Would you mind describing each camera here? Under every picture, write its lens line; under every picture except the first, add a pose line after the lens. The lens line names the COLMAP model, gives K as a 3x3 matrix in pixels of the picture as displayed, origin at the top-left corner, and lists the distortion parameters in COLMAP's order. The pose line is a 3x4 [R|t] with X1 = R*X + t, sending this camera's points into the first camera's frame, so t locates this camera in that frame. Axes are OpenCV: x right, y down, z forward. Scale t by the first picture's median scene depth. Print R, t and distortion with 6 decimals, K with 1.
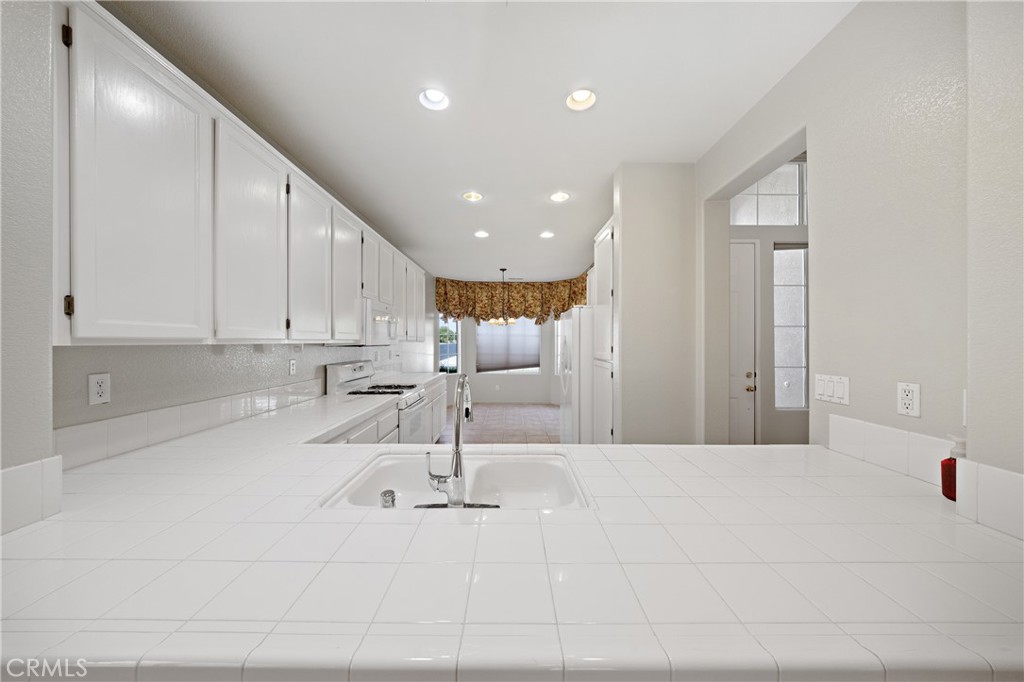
lens RADIAL K [[341.0, 0, 508.6], [0, 341.0, 343.8], [0, 0, 1]] dist [-0.017433, -0.000066]
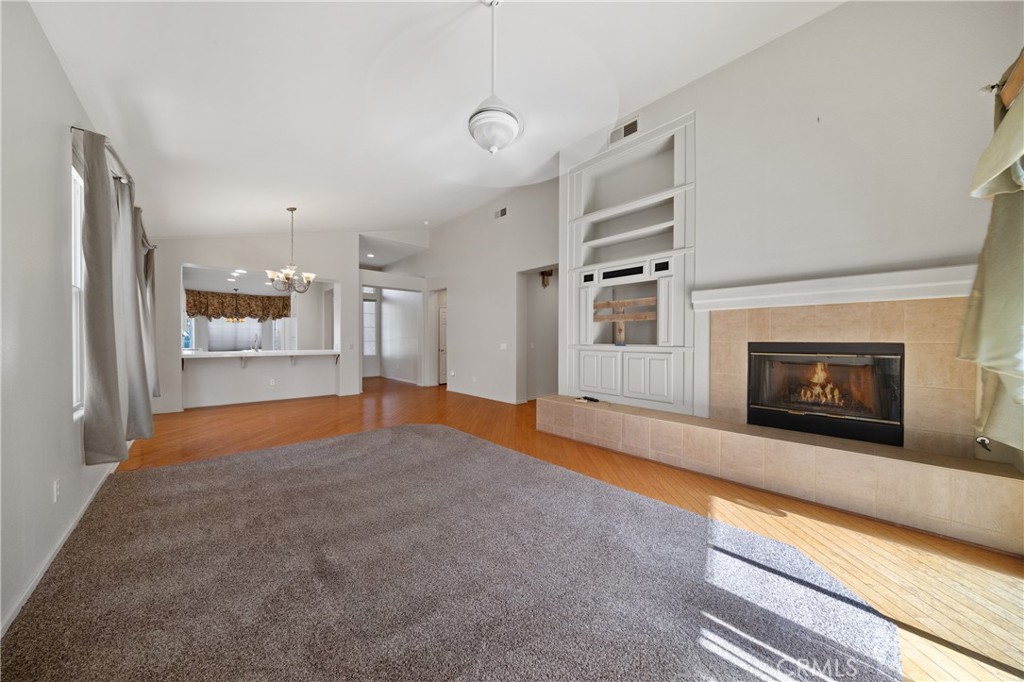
lens RADIAL K [[341.0, 0, 516.4], [0, 341.0, 343.0], [0, 0, 1]] dist [-0.017433, -0.000066]
pose [[0.729998, -0.005888, 0.683424, -0.116738], [-0.002030, 0.999940, 0.010784, 0.019867], [-0.683446, -0.009259, 0.729942, -0.961746]]
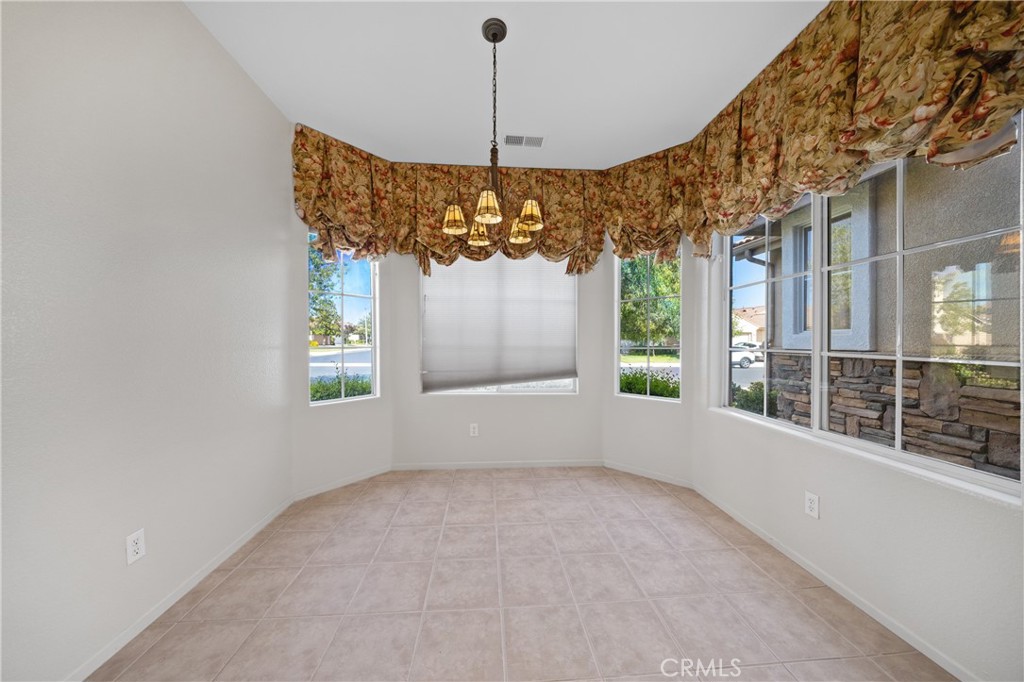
lens RADIAL K [[341.0, 0, 512.1], [0, 341.0, 343.1], [0, 0, 1]] dist [-0.017433, -0.000066]
pose [[0.996978, -0.001146, 0.077680, -0.018865], [0.000906, 0.999995, 0.003132, 0.025122], [-0.077683, -0.003053, 0.996973, 0.601250]]
